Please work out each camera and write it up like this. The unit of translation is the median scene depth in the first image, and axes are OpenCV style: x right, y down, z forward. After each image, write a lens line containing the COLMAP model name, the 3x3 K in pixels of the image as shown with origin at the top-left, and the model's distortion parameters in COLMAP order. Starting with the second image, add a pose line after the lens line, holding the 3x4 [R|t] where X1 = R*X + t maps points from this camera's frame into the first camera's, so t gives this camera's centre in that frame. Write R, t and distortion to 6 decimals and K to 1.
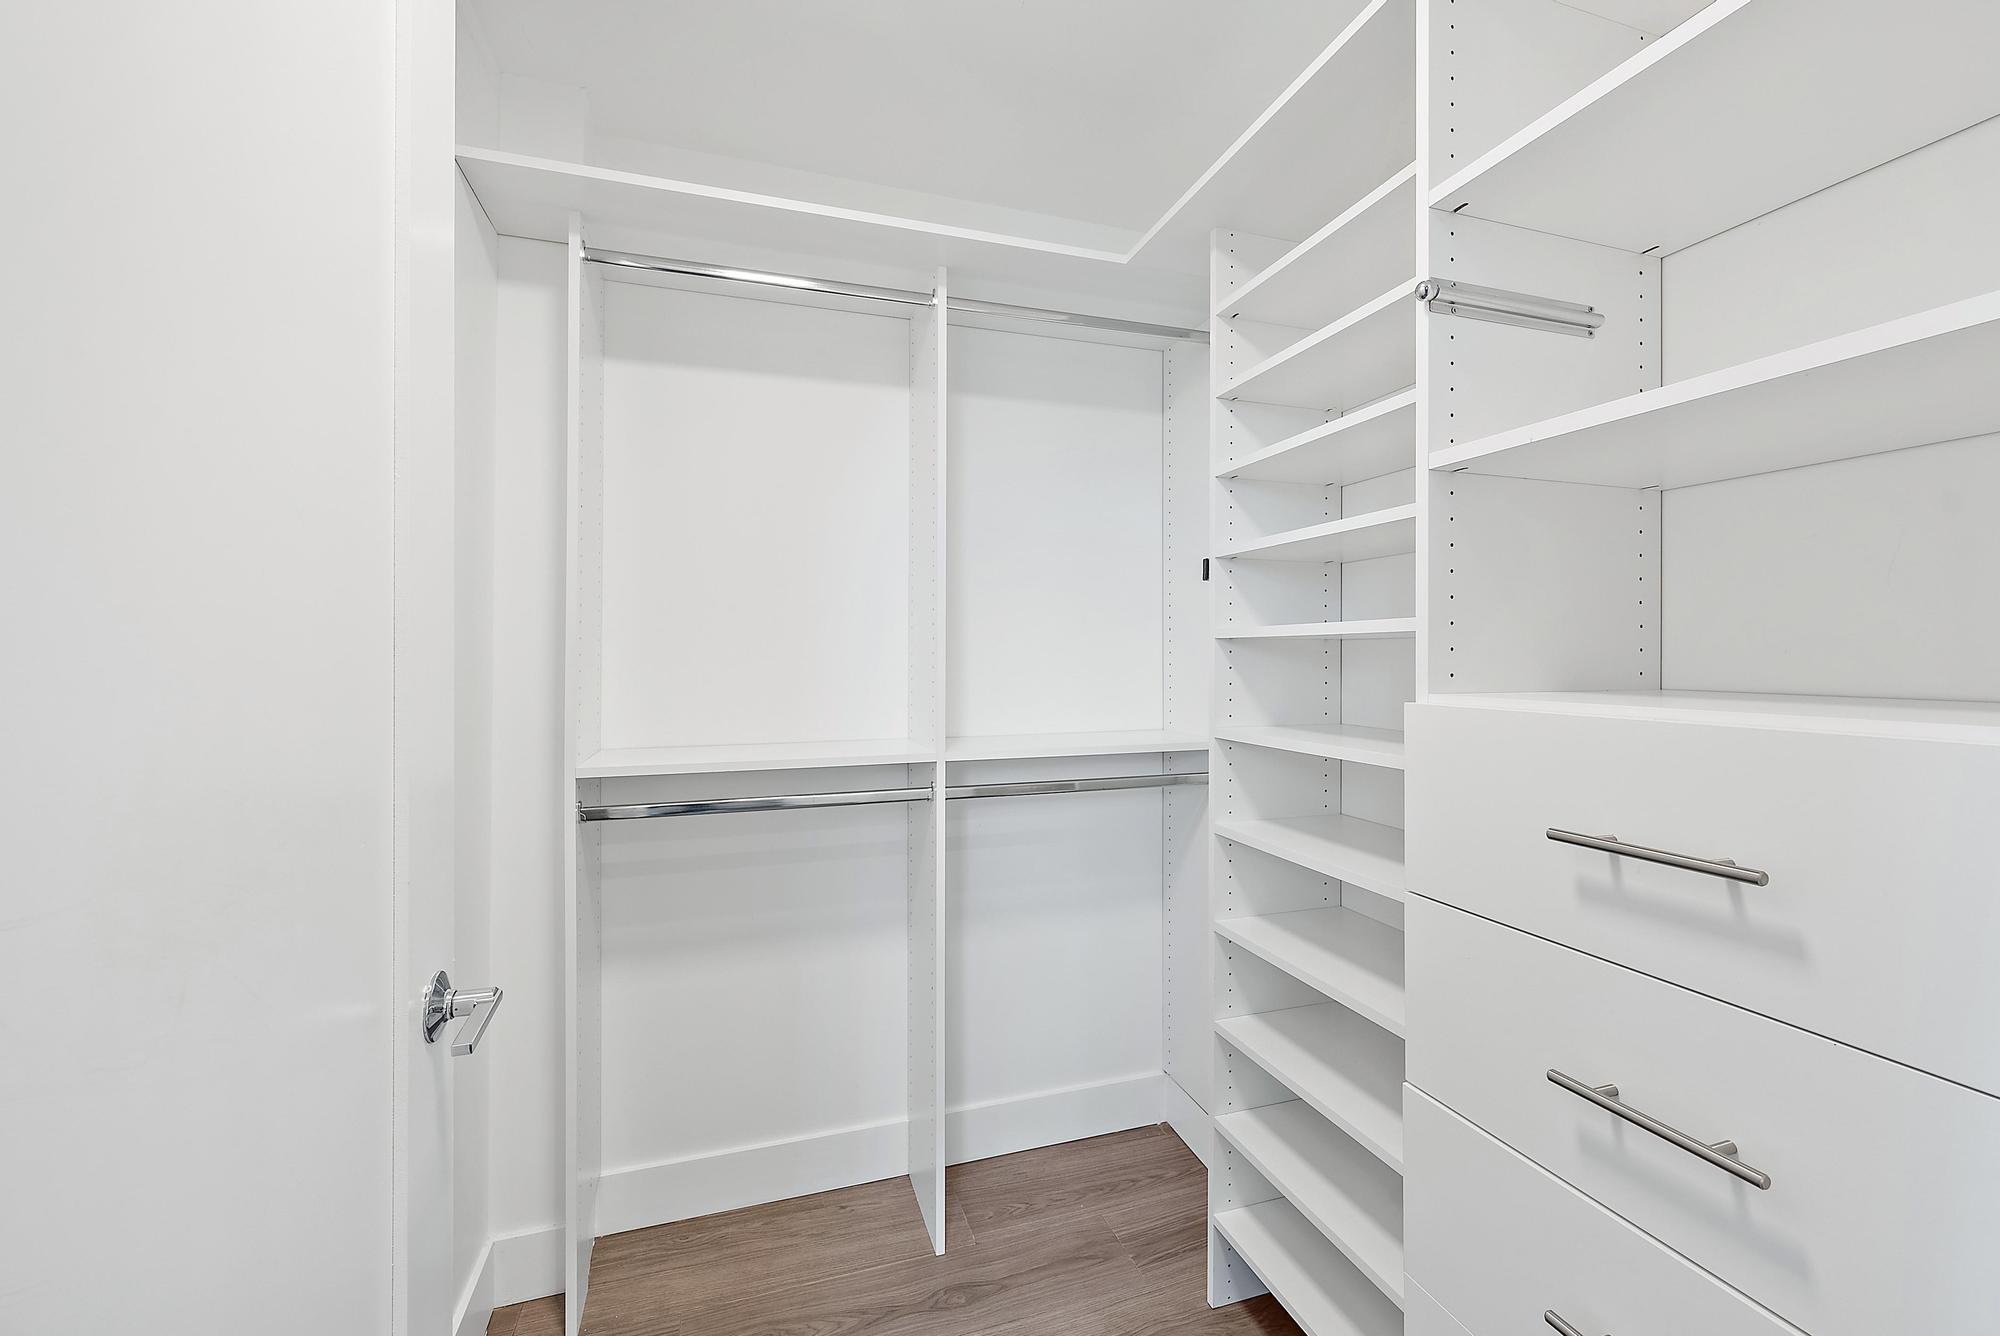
lens RADIAL K [[832.2, 0, 1008.1], [0, 832.2, 656.1], [0, 0, 1]] dist [-0.003600, 0.000004]
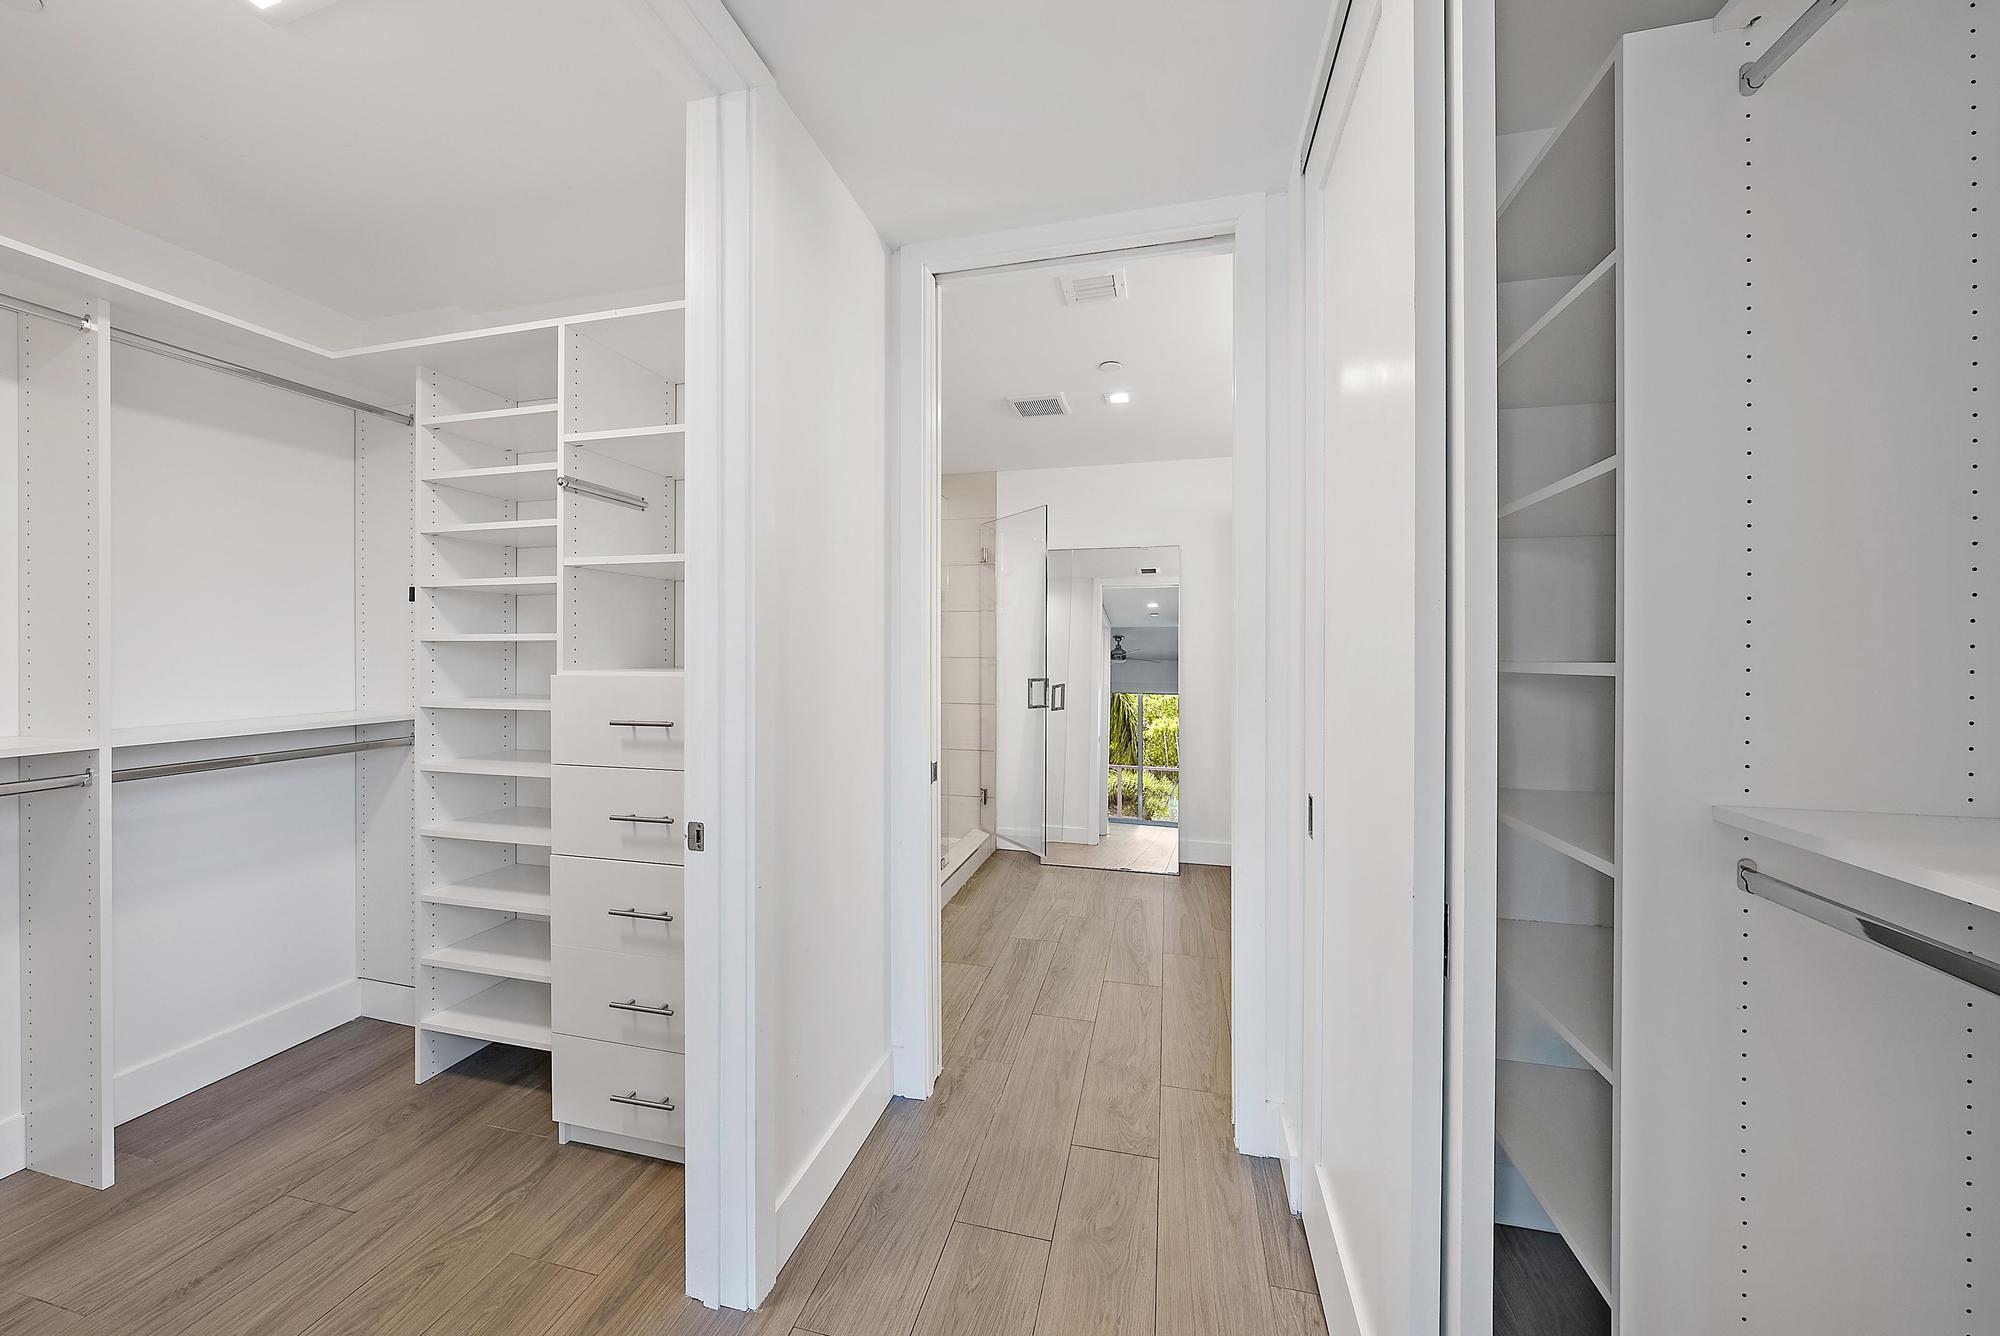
lens RADIAL K [[681.0, 0, 1008.4], [0, 681.0, 650.5], [0, 0, 1]] dist [-0.002184, -0.000056]
pose [[0.534449, 0.001039, 0.845200, -0.218195], [0.000249, 0.999999, -0.001387, -0.001617], [-0.845201, 0.000951, 0.534448, -0.546398]]
